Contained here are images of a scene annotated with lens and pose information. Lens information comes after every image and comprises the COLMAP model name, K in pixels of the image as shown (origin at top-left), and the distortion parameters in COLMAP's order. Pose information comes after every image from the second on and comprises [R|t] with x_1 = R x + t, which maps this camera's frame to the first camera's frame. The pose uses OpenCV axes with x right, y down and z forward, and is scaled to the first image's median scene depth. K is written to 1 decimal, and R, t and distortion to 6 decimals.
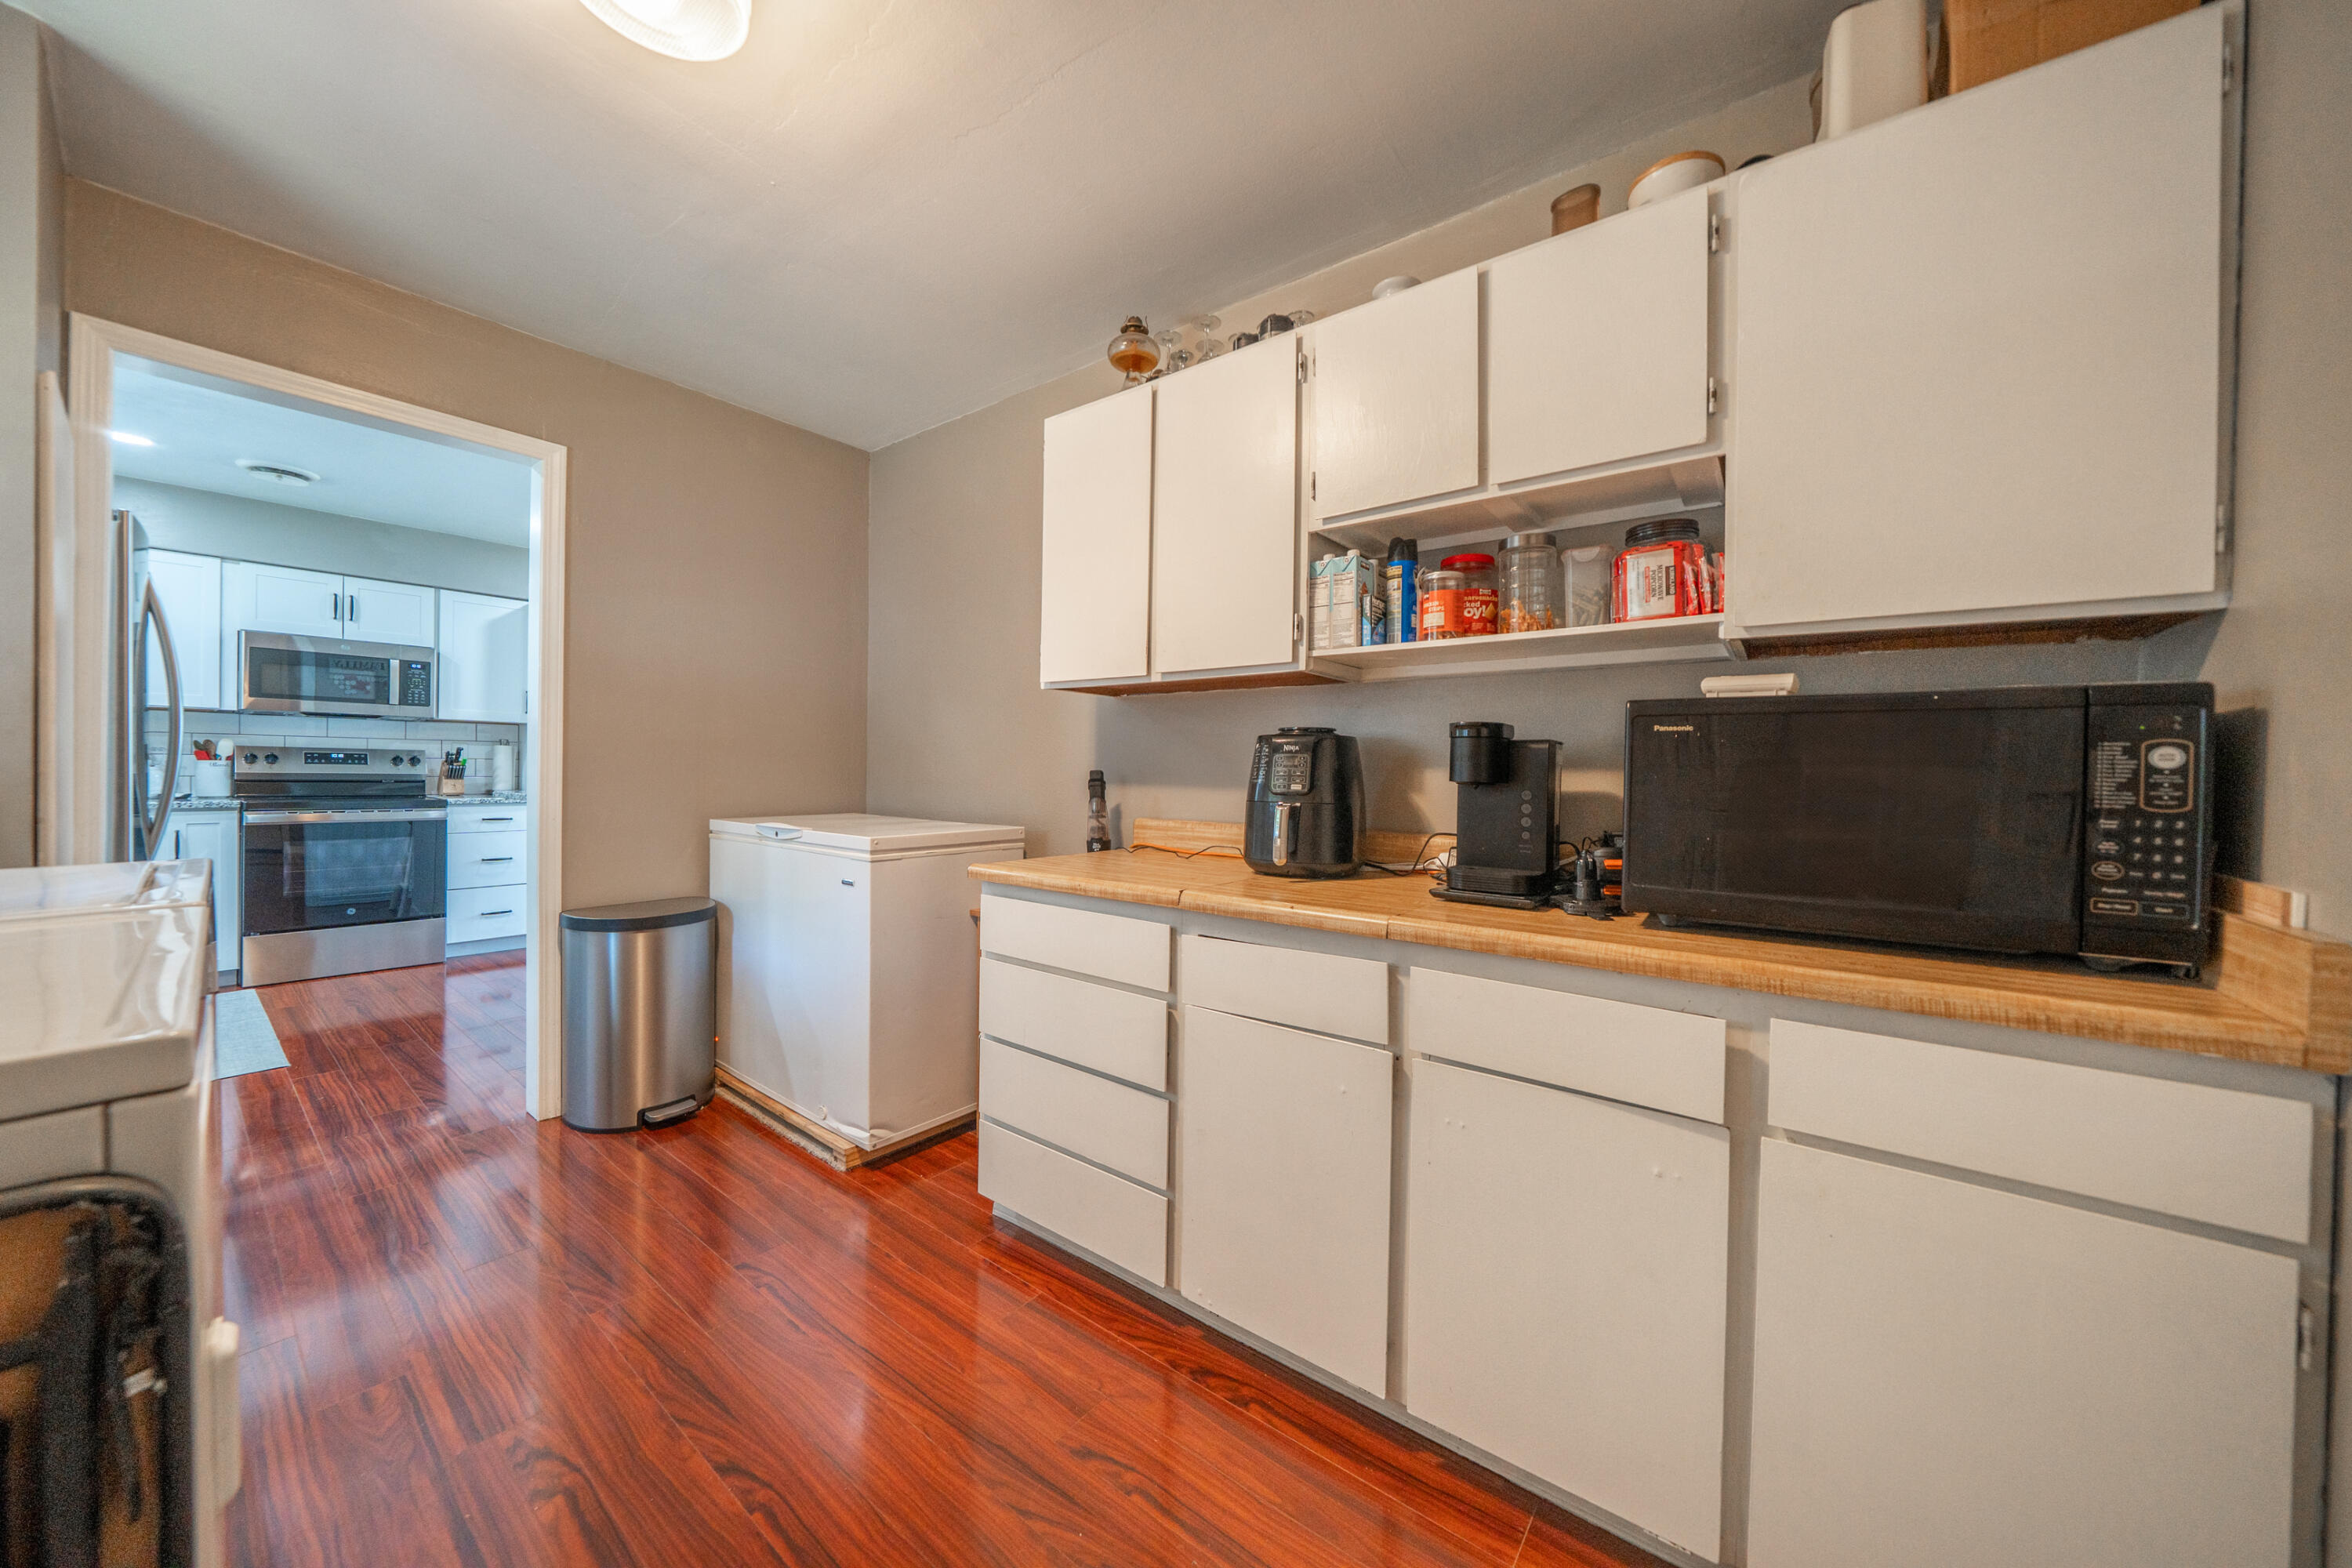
lens RADIAL K [[836.0, 0, 1176.0], [0, 836.0, 784.0], [0, 0, 1]] dist [-0.001573, -0.000065]
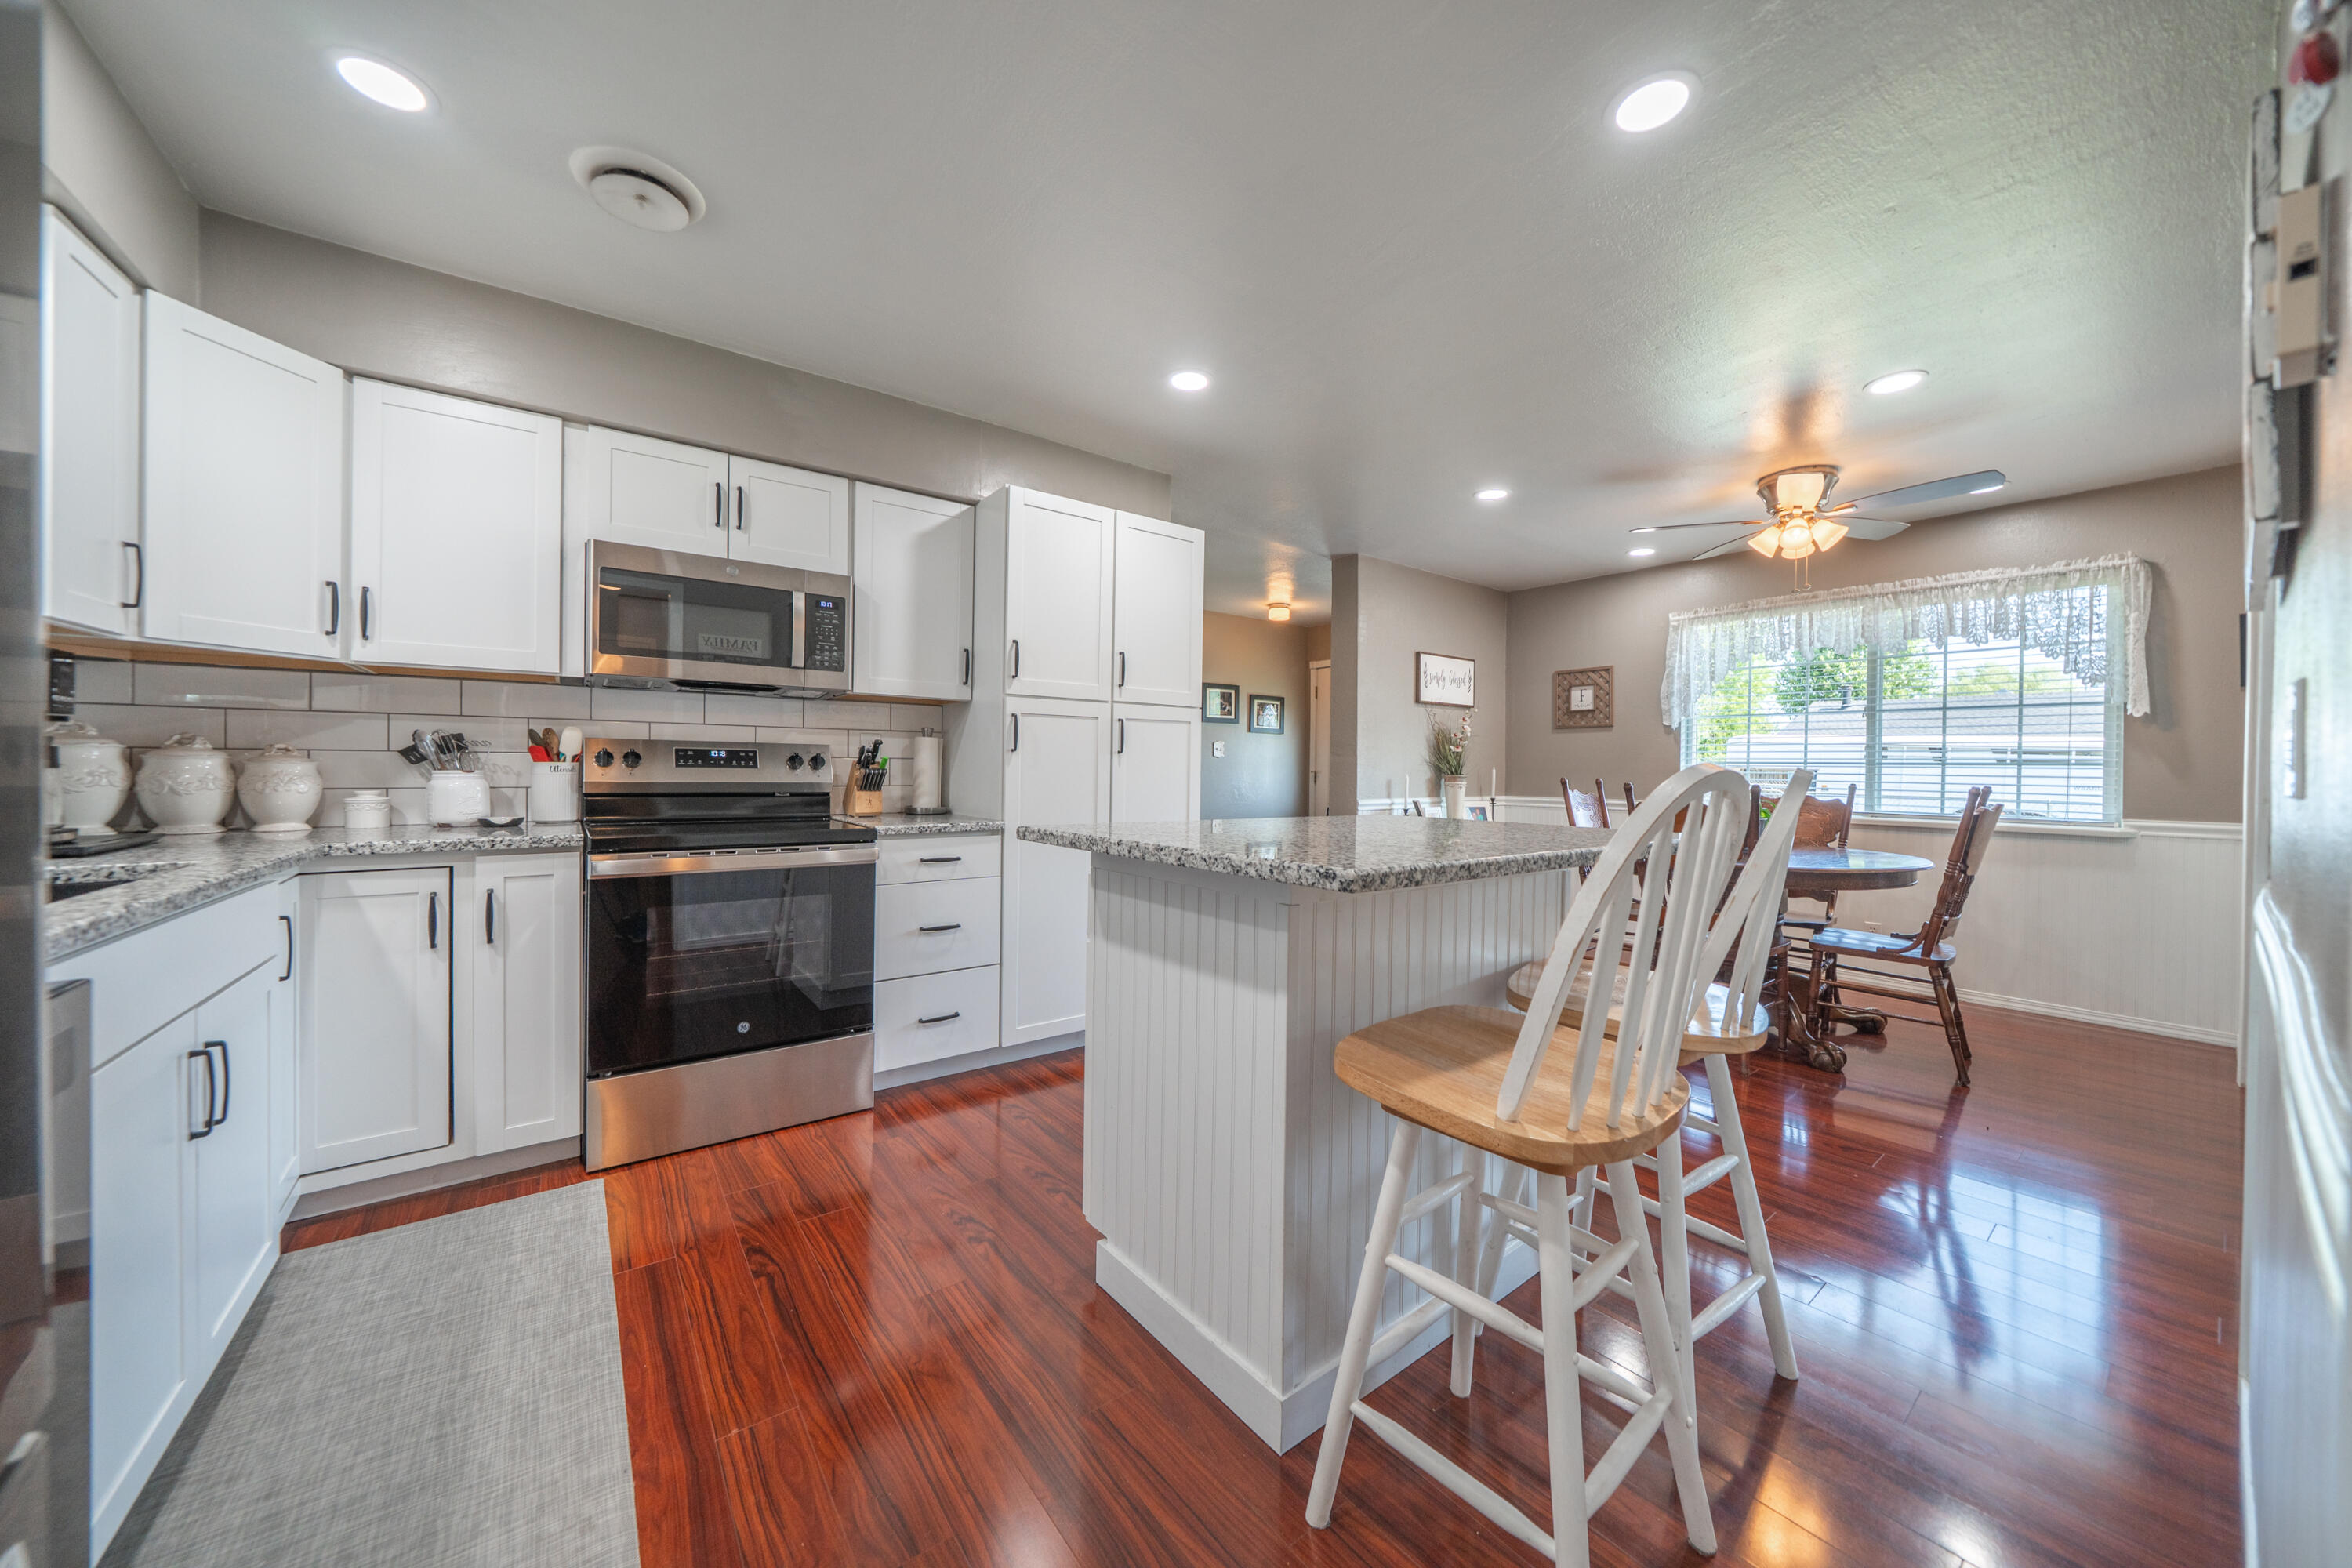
lens RADIAL K [[815.7, 0, 1176.0], [0, 815.7, 784.0], [0, 0, 1]] dist [-0.015444, -0.000035]
pose [[0.969431, 0.002504, -0.245353, -0.541758], [-0.002262, 0.999997, 0.001266, -0.013437], [0.245355, -0.000672, 0.969433, 0.513107]]
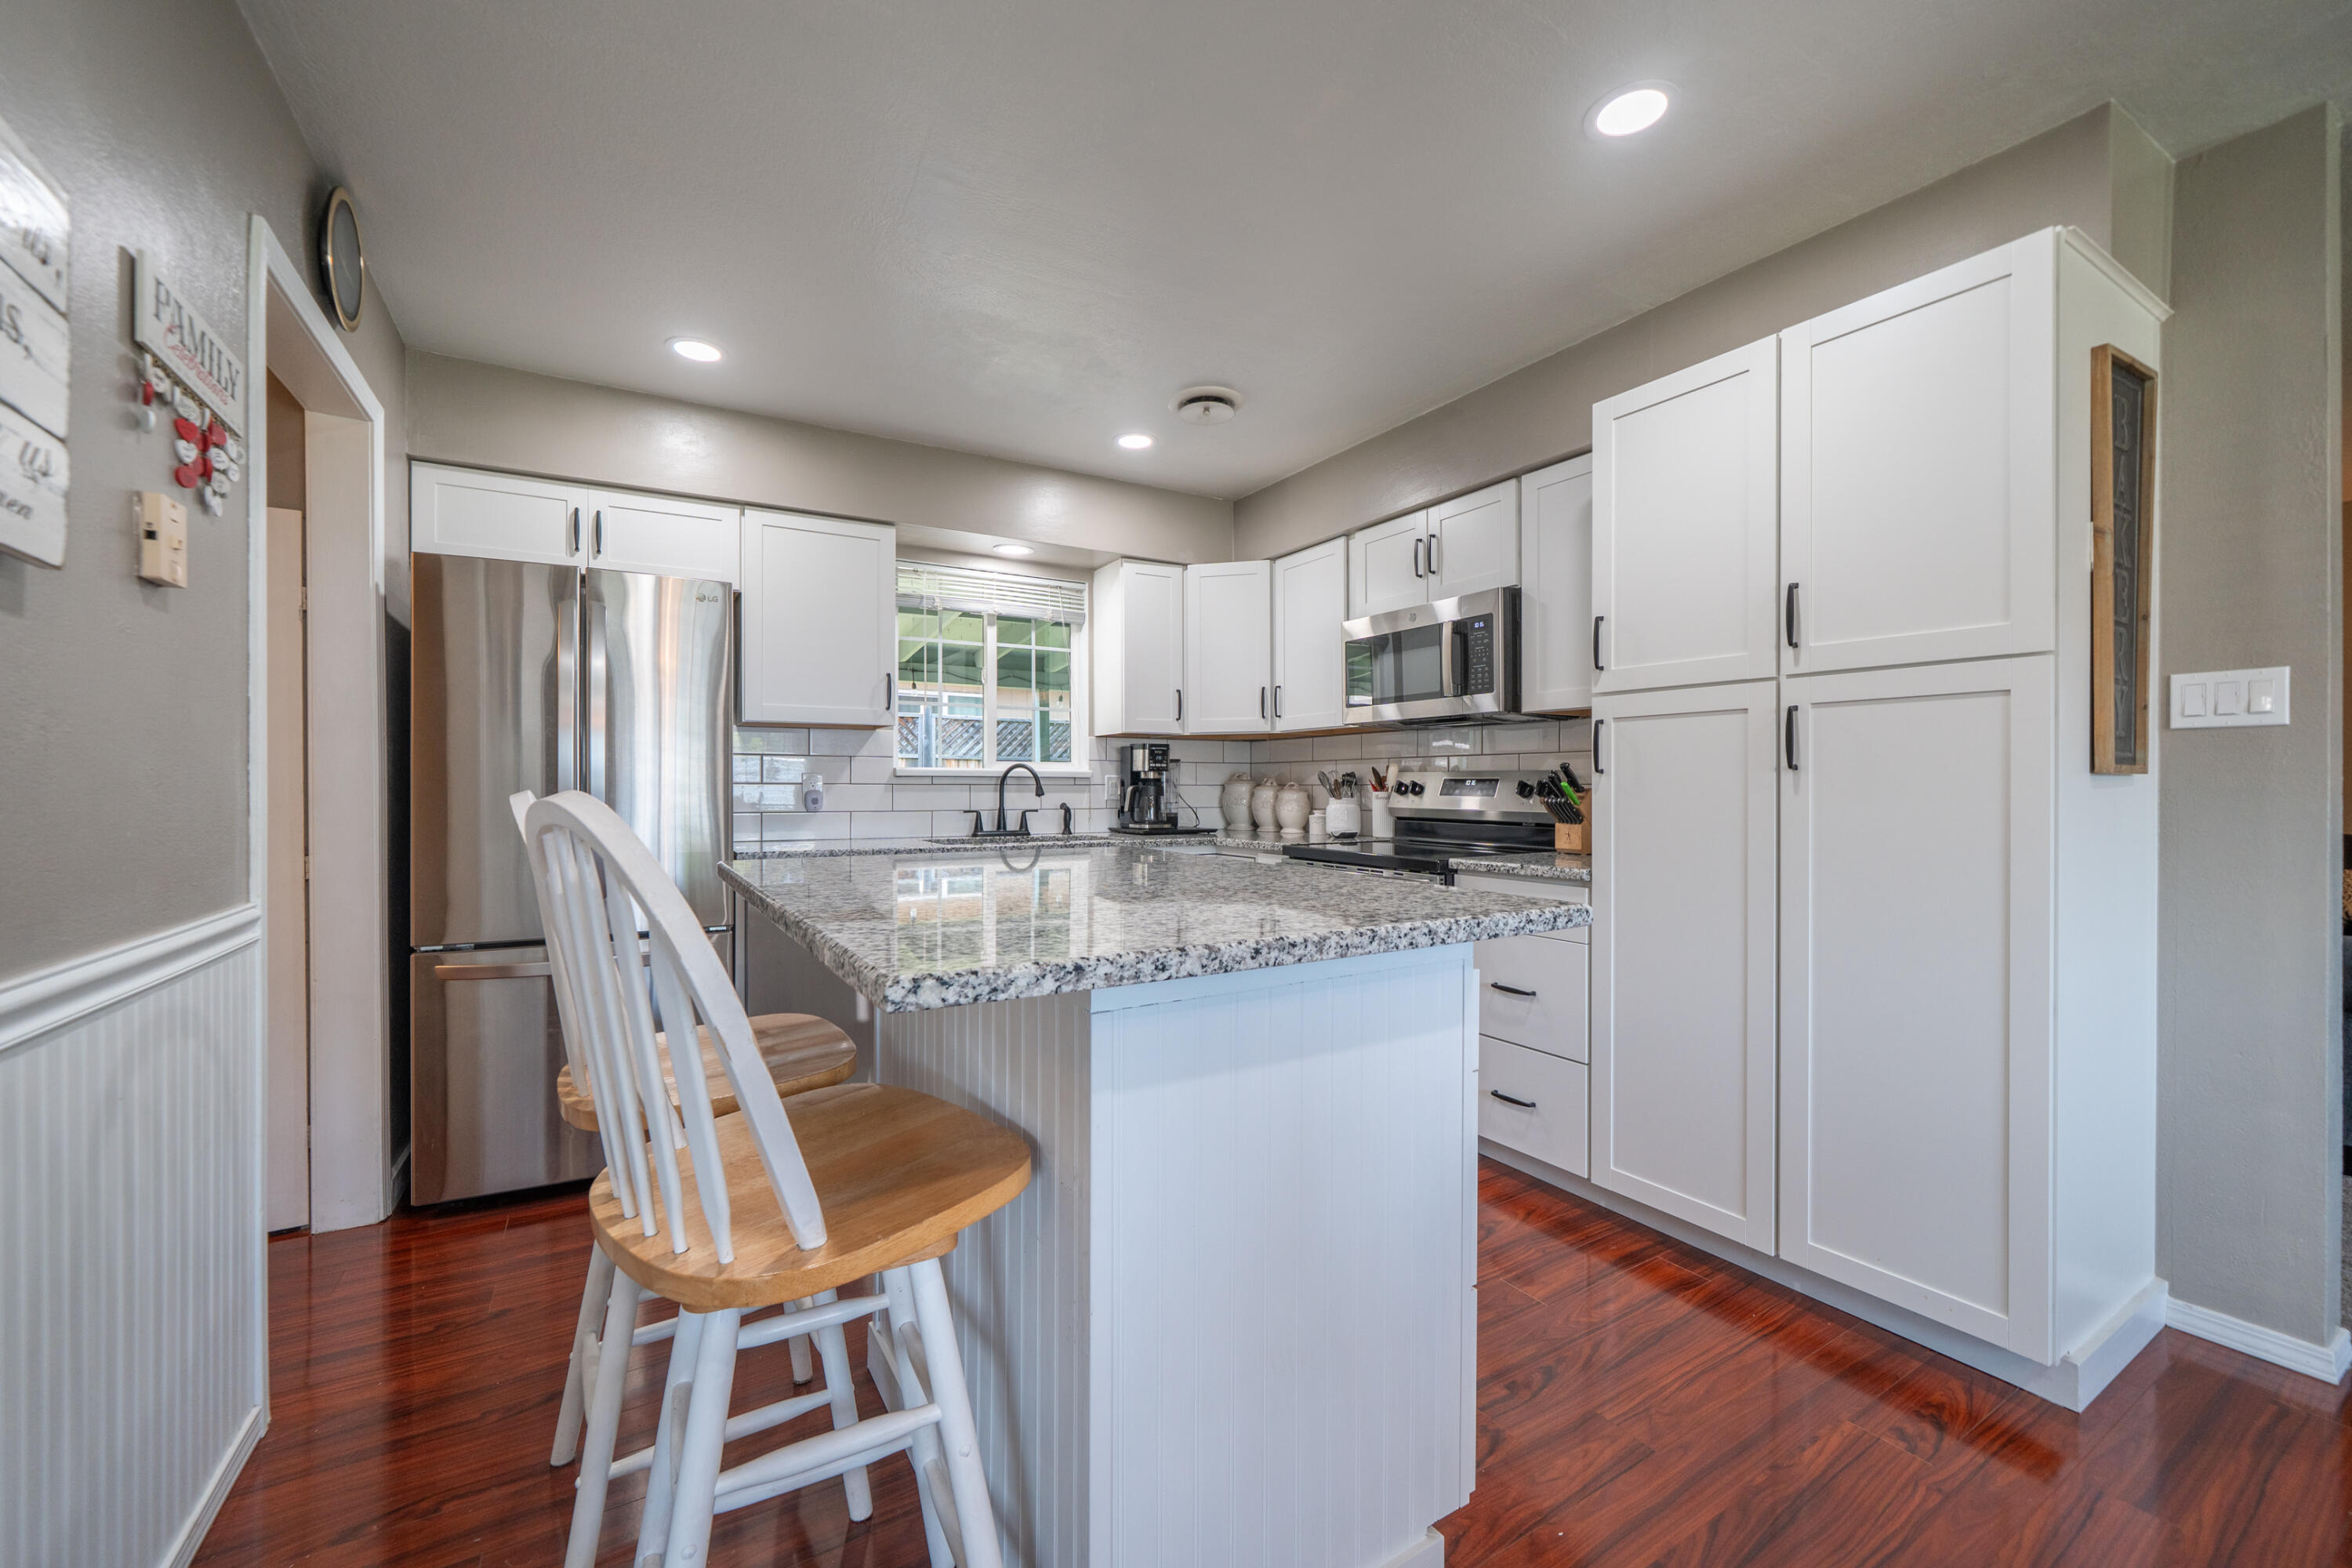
lens RADIAL K [[918.6, 0, 1176.0], [0, 918.6, 784.0], [0, 0, 1]] dist [-0.001587, -0.000022]
pose [[-0.335637, -0.011779, -0.941918, -0.255222], [-0.013254, 0.999882, -0.007781, -0.024676], [0.941898, 0.009872, -0.335753, 1.057063]]
